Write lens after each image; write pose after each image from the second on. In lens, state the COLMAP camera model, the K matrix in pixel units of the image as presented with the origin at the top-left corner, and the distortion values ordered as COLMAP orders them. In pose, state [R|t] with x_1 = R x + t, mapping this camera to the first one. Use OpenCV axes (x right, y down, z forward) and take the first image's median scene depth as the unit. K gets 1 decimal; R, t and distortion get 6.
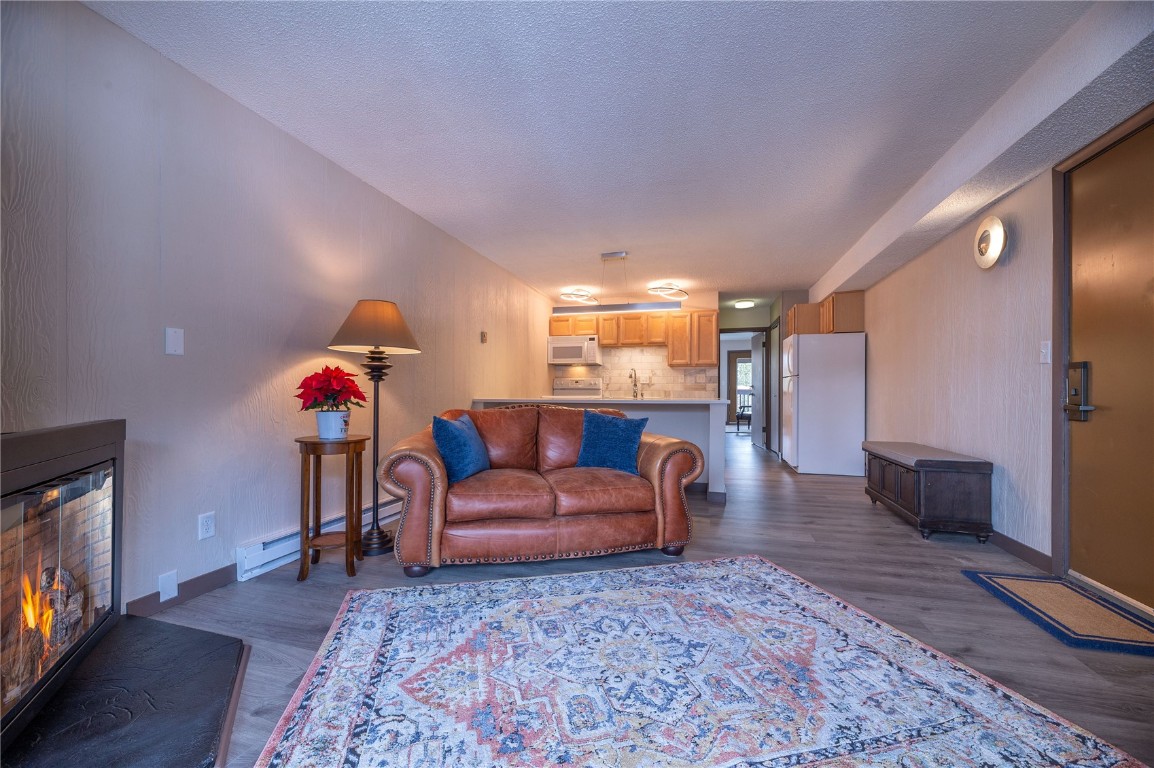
lens RADIAL K [[463.5, 0, 565.0], [0, 463.5, 394.7], [0, 0, 1]] dist [-0.000702, -0.000390]
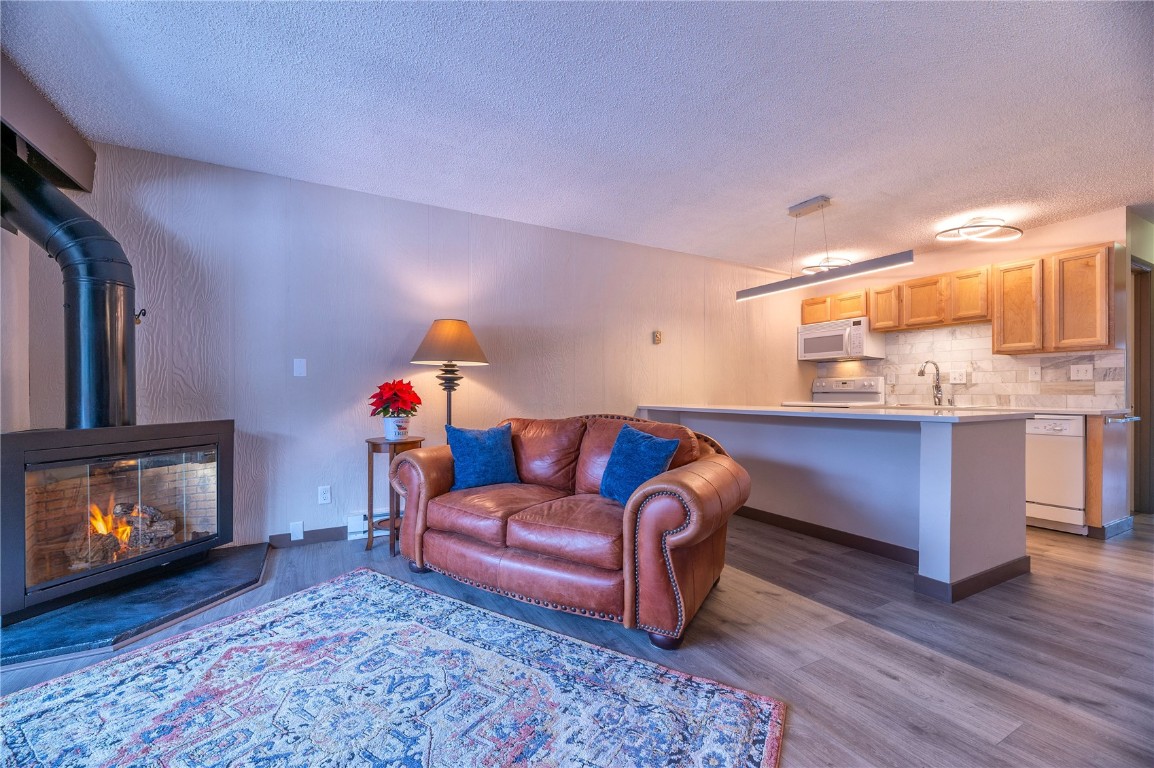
lens RADIAL K [[463.5, 0, 565.0], [0, 463.5, 394.7], [0, 0, 1]] dist [-0.000702, -0.000390]
pose [[0.700436, -0.002122, -0.713712, 0.673067], [0.000396, 0.999997, -0.002584, -0.019793], [0.713715, 0.001527, 0.700435, 0.464992]]
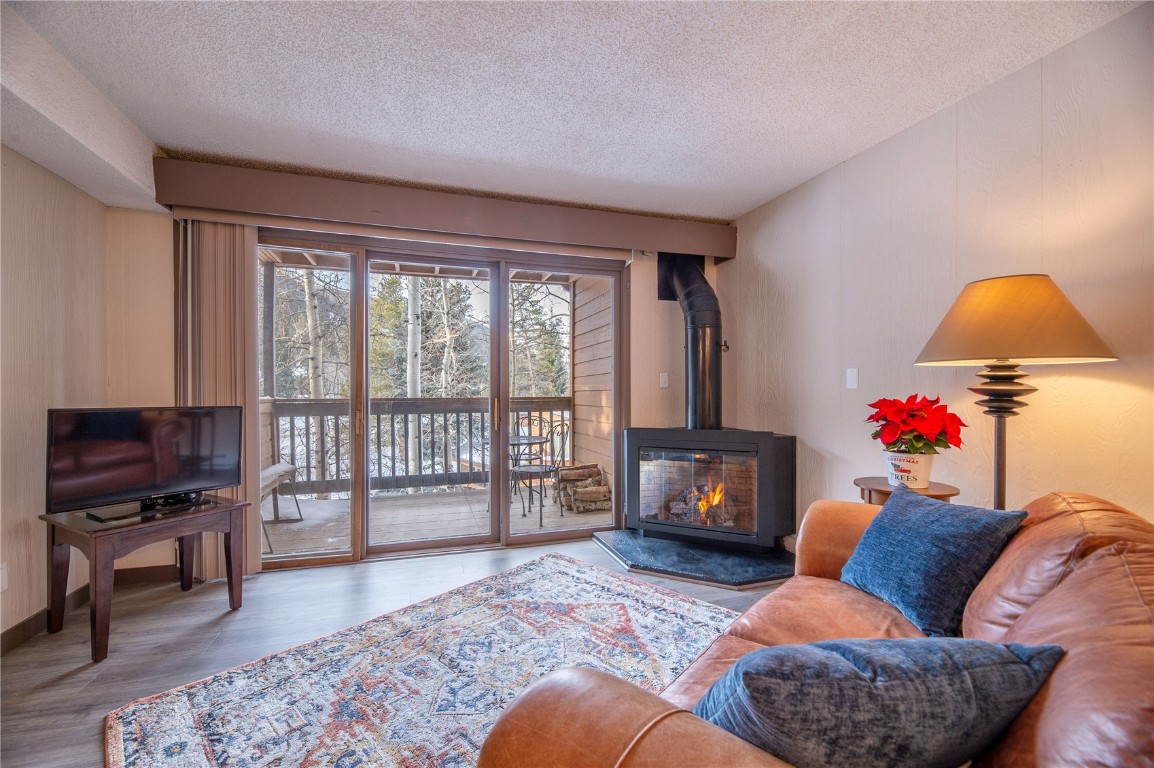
lens RADIAL K [[463.5, 0, 565.0], [0, 463.5, 394.7], [0, 0, 1]] dist [-0.000702, -0.000390]
pose [[-0.830681, 0.005120, -0.556725, 0.421956], [-0.002847, 0.999906, 0.013443, -0.070858], [0.556741, 0.012752, -0.830588, 1.329438]]
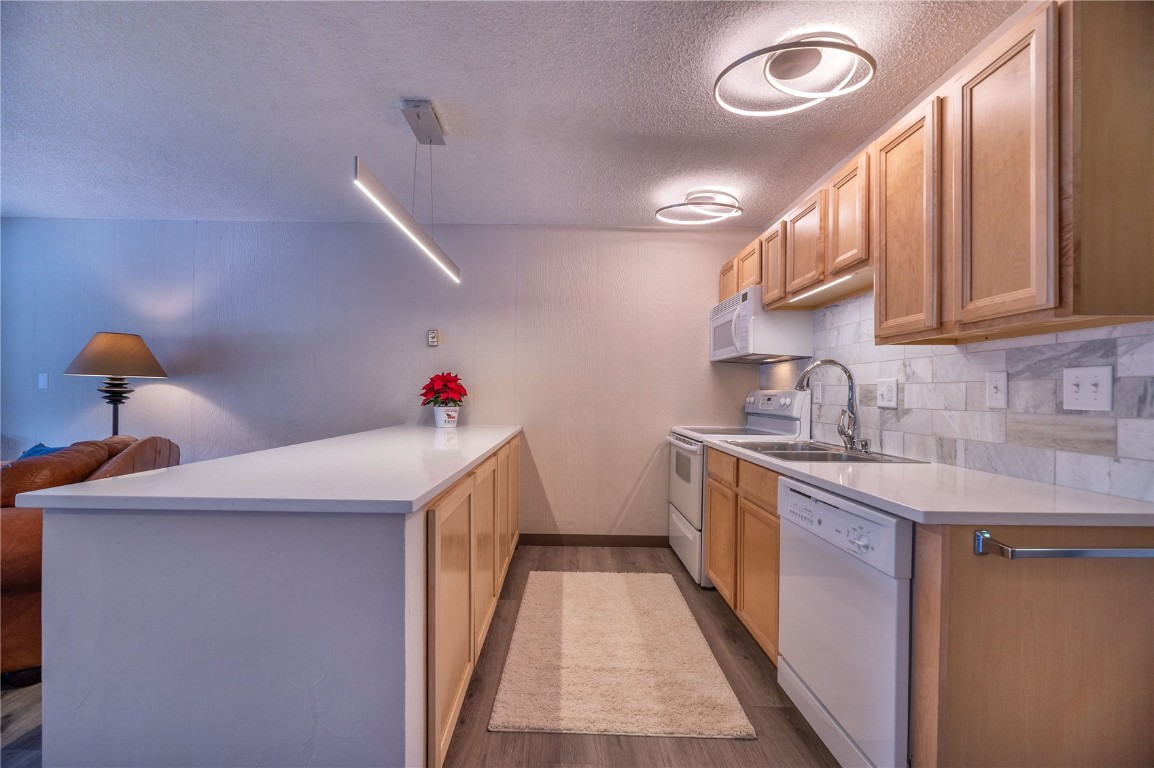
lens RADIAL K [[463.5, 0, 565.0], [0, 463.5, 394.7], [0, 0, 1]] dist [-0.000702, -0.000390]
pose [[0.281983, 0.002310, -0.959417, 1.093930], [-0.016113, 0.999867, -0.002328, -0.076411], [0.959284, 0.016116, 0.281983, 1.942190]]
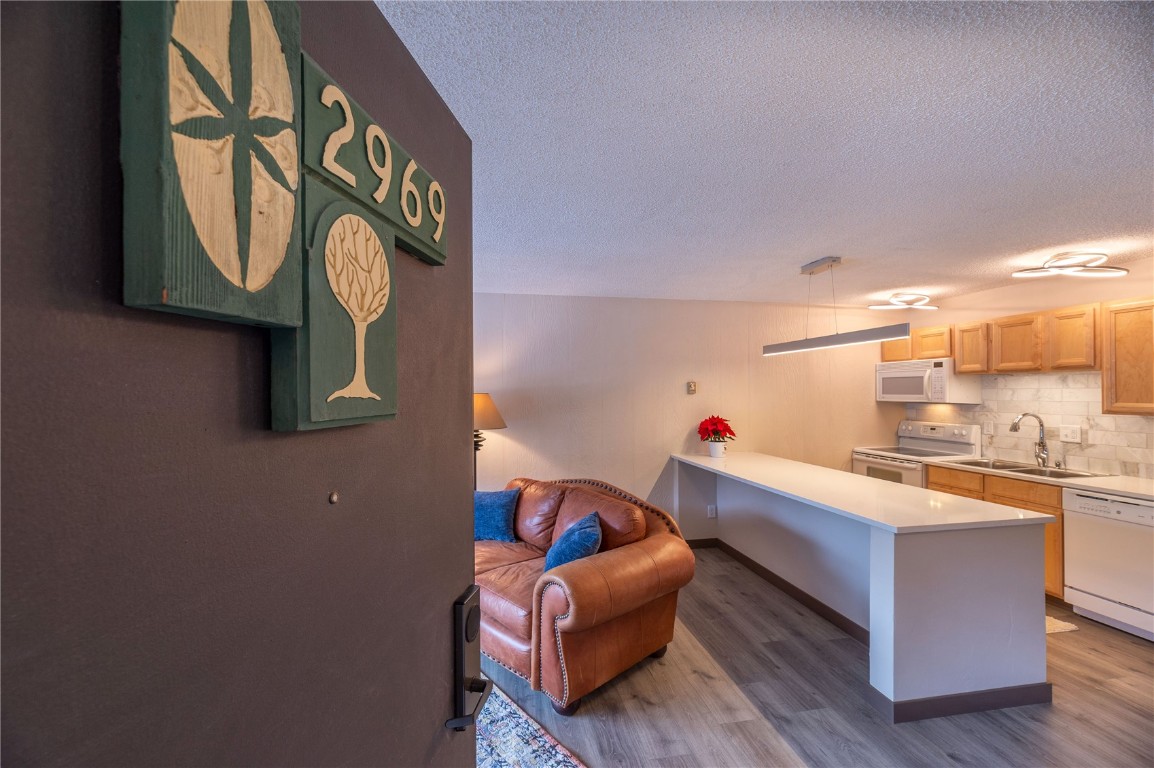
lens RADIAL K [[457.7, 0, 565.2], [0, 457.7, 395.7], [0, 0, 1]] dist [0.001443, 0.000074]
pose [[0.444956, -0.000345, -0.895552, 1.034465], [0.005947, 0.999979, 0.002569, -0.219170], [0.895533, -0.006469, 0.444949, 0.718231]]
